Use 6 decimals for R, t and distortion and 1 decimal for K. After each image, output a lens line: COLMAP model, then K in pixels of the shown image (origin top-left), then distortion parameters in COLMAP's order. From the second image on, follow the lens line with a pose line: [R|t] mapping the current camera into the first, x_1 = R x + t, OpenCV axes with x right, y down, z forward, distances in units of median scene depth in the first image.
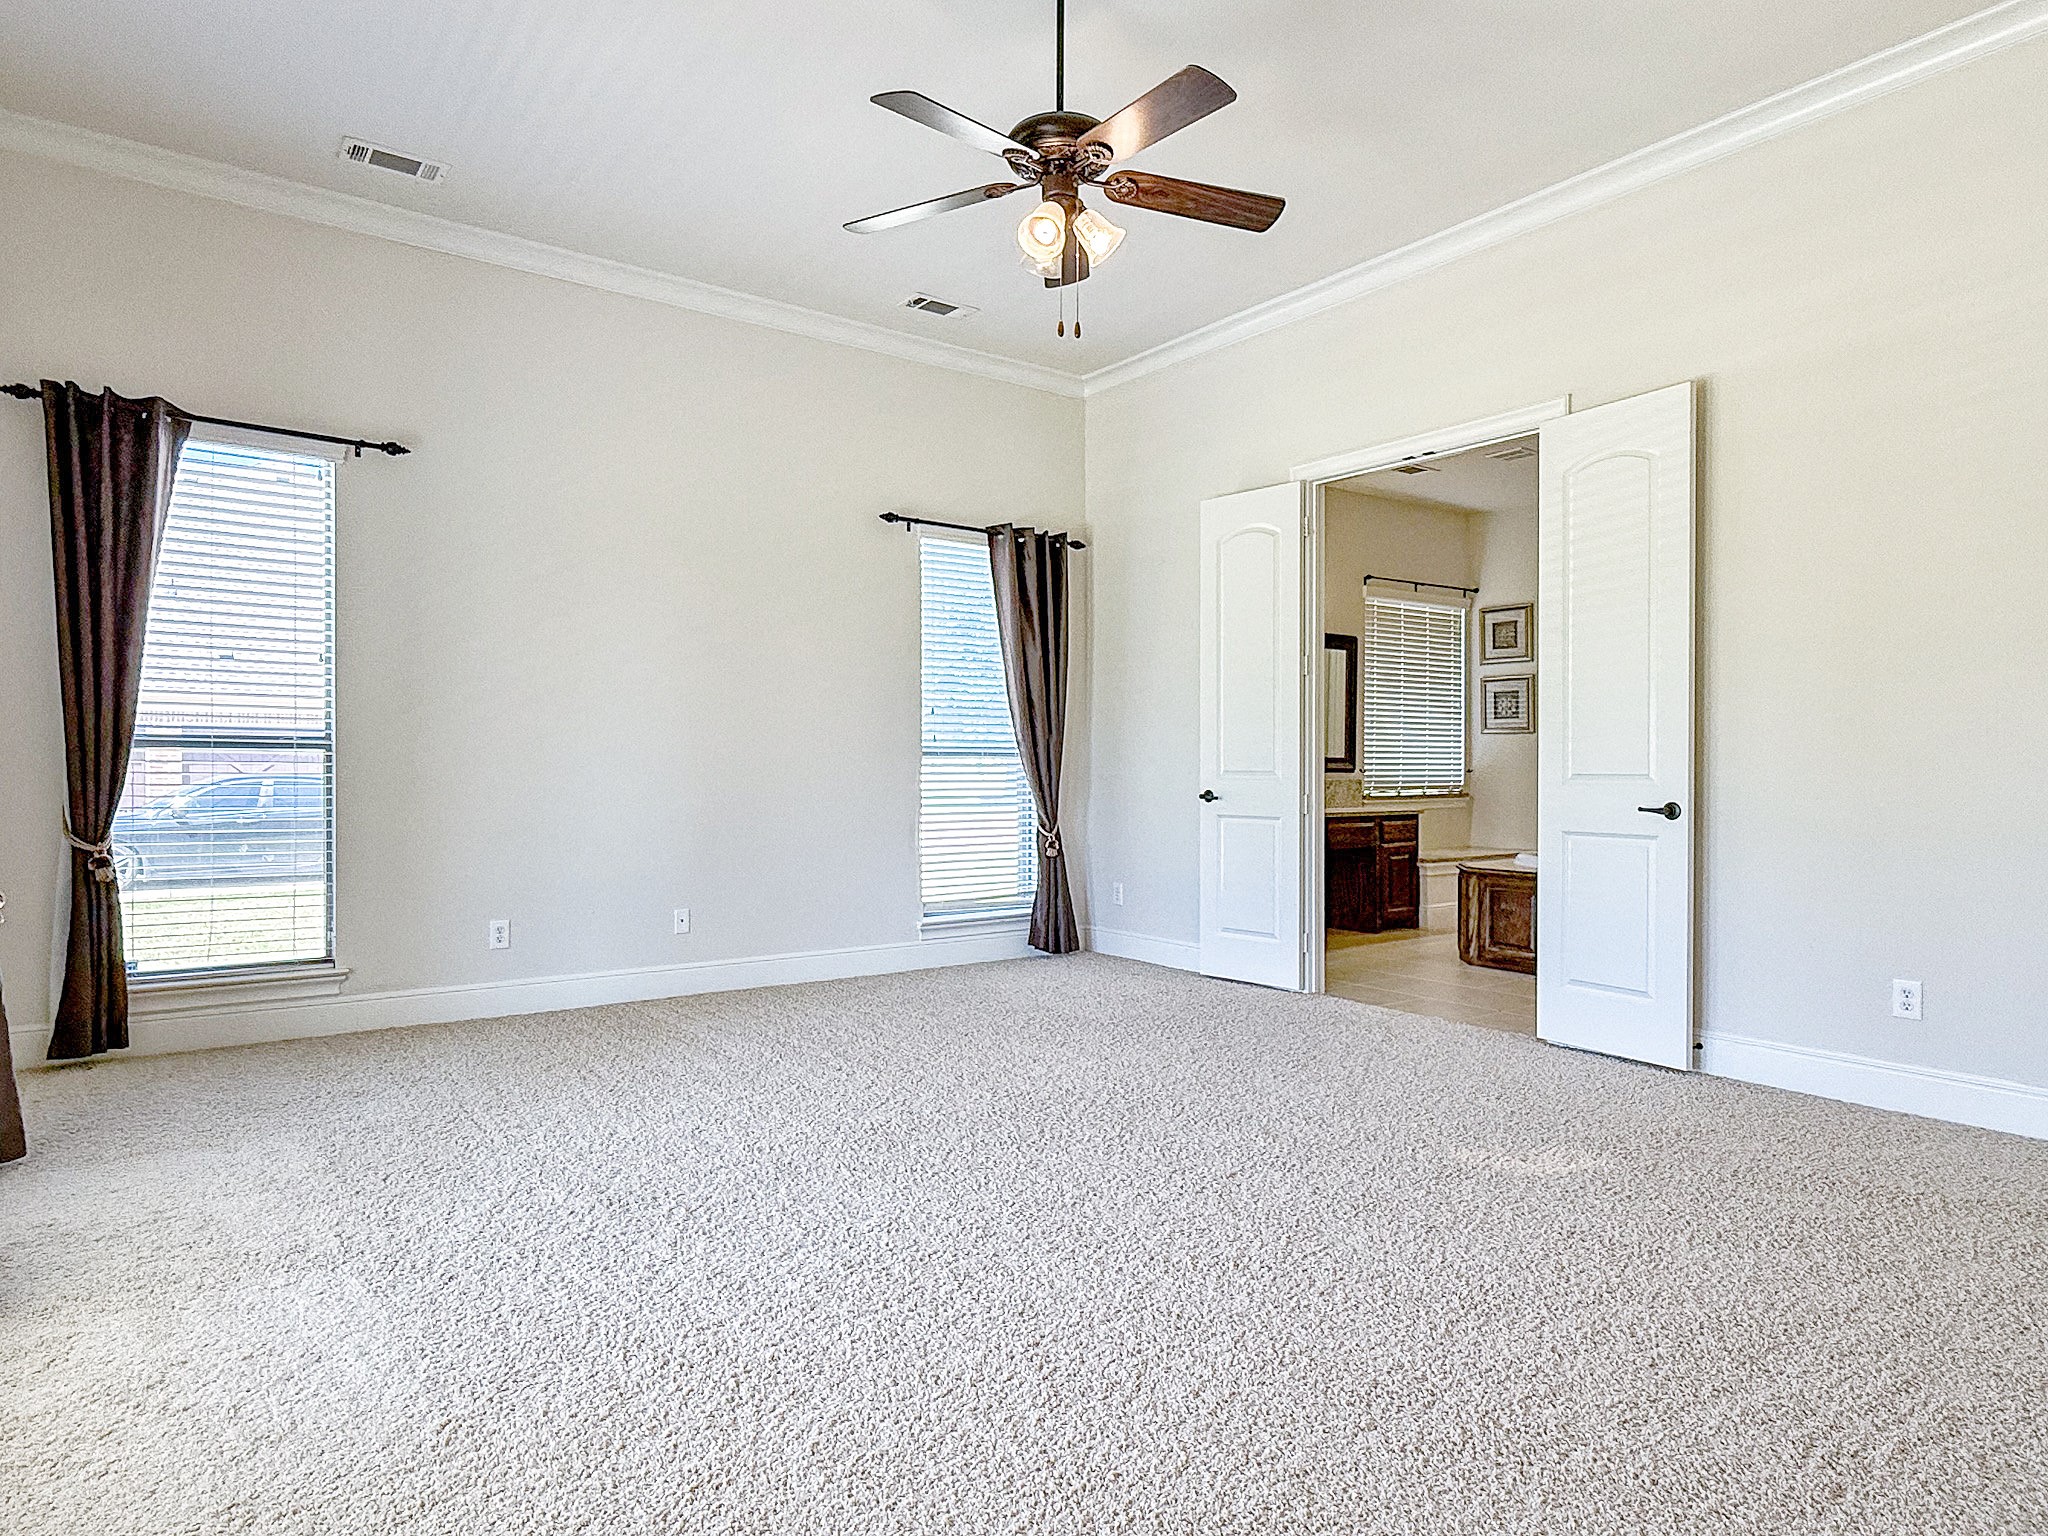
lens RADIAL K [[1209.2, 0, 1024.0], [0, 1209.2, 768.0], [0, 0, 1]] dist [-0.026113, -0.000105]
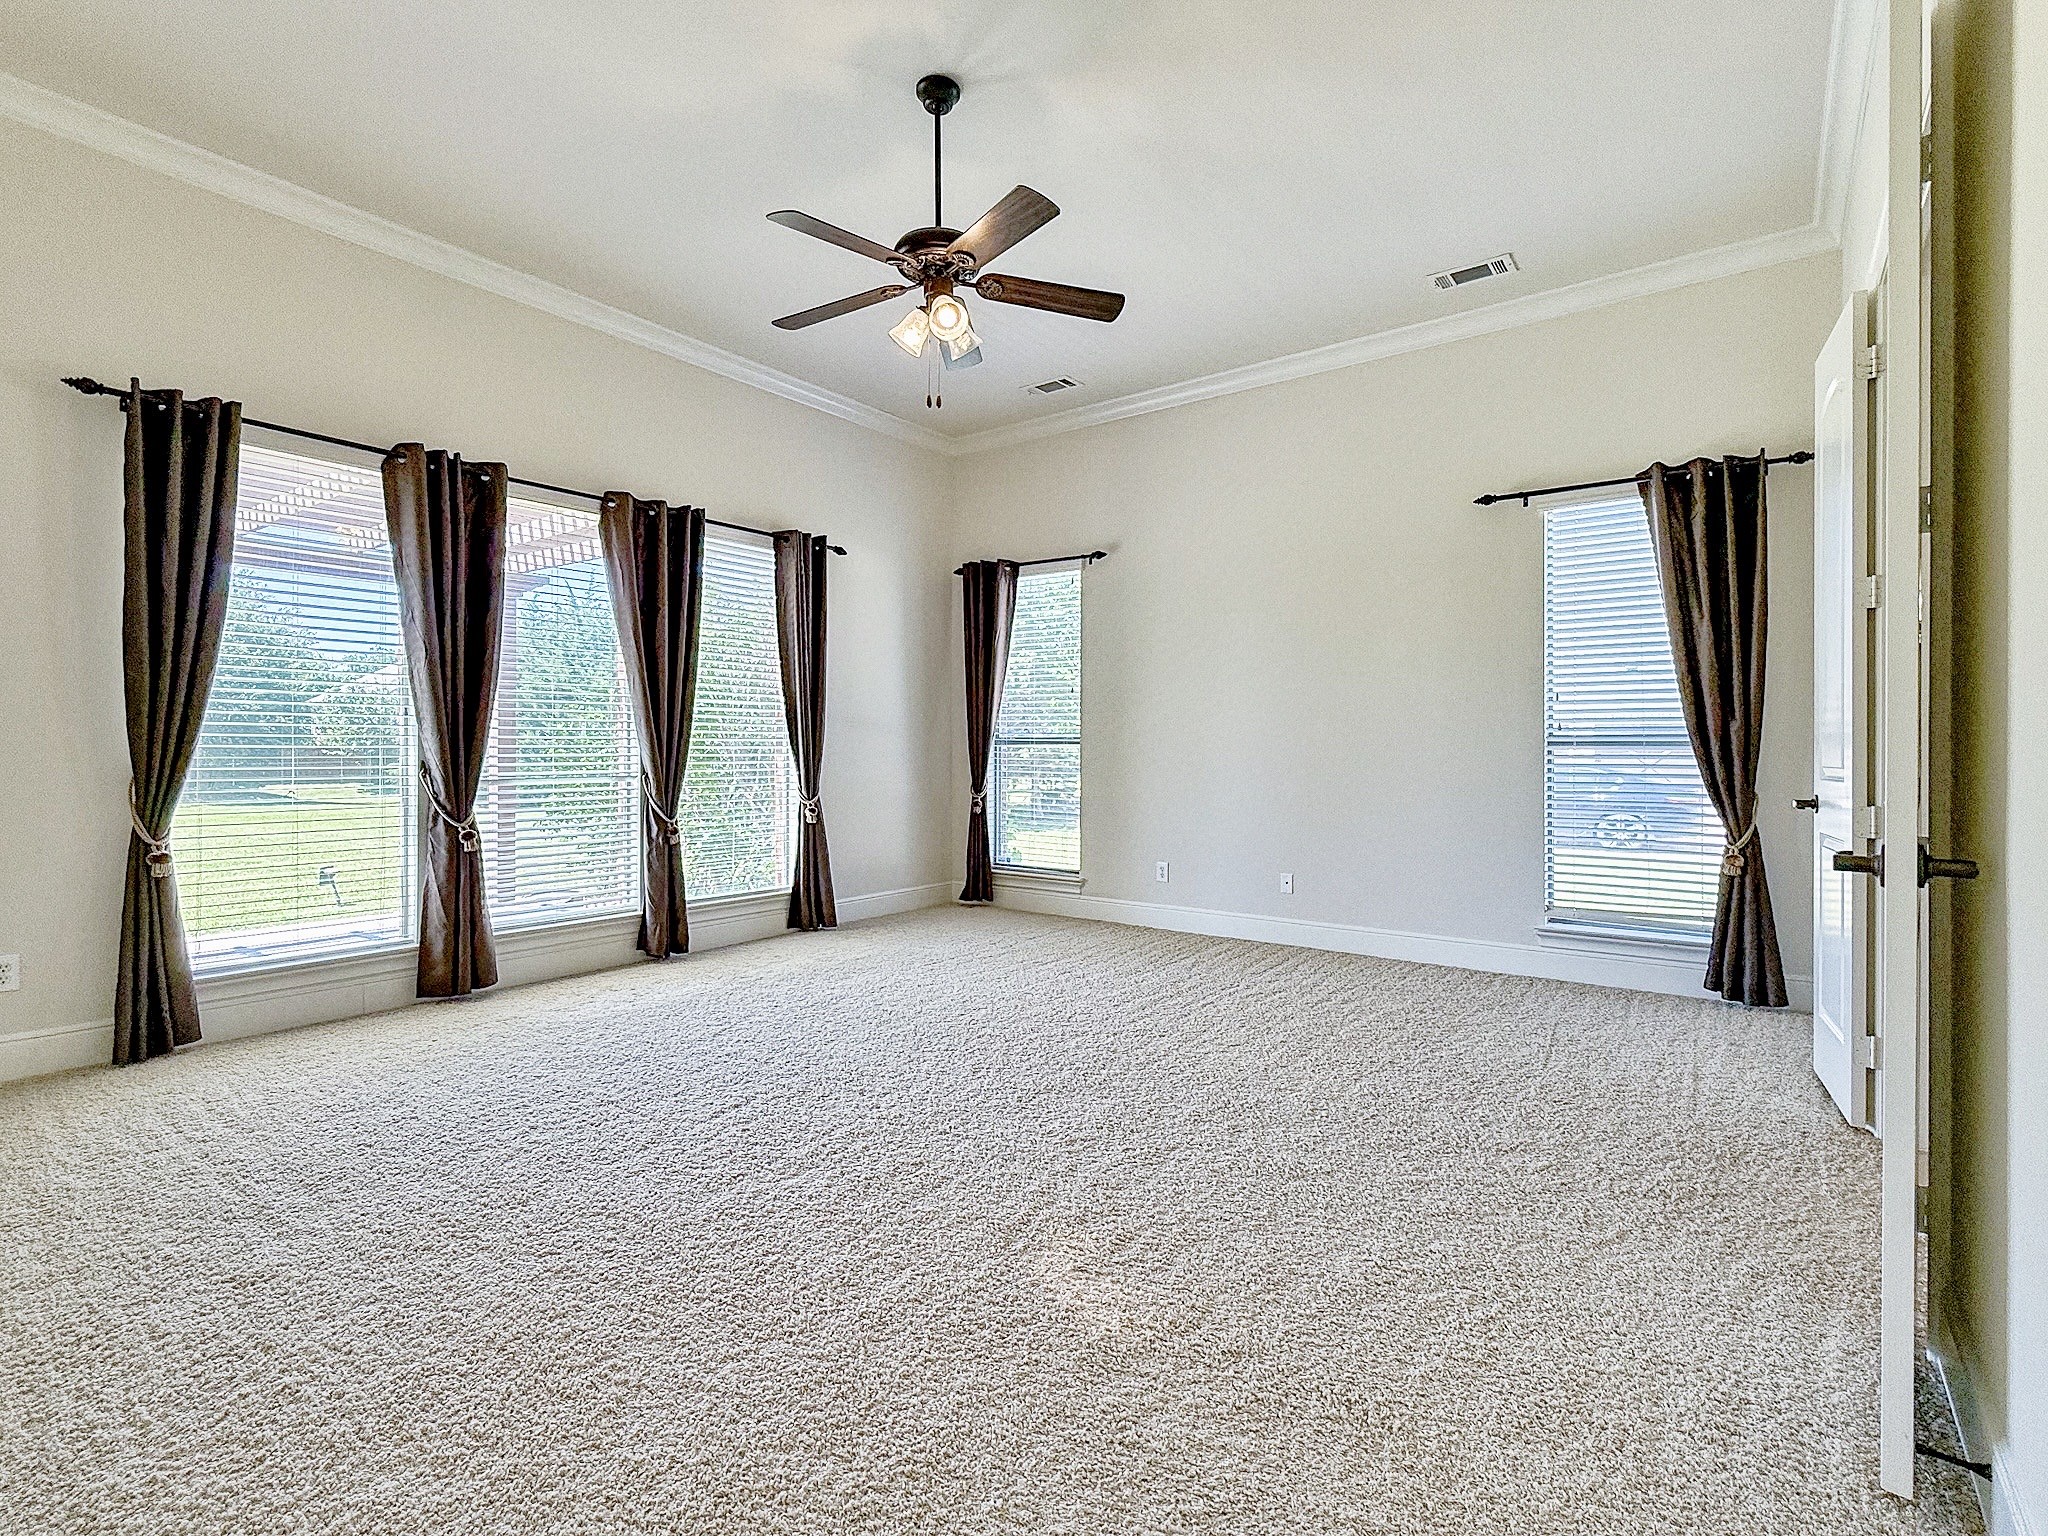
lens RADIAL K [[982.2, 0, 1024.0], [0, 982.2, 768.0], [0, 0, 1]] dist [0.000354, 0.000110]
pose [[0.283713, 0.012592, -0.958827, 0.520382], [-0.006190, 0.999917, 0.011300, 0.000507], [0.958889, 0.002729, 0.283768, 0.405642]]
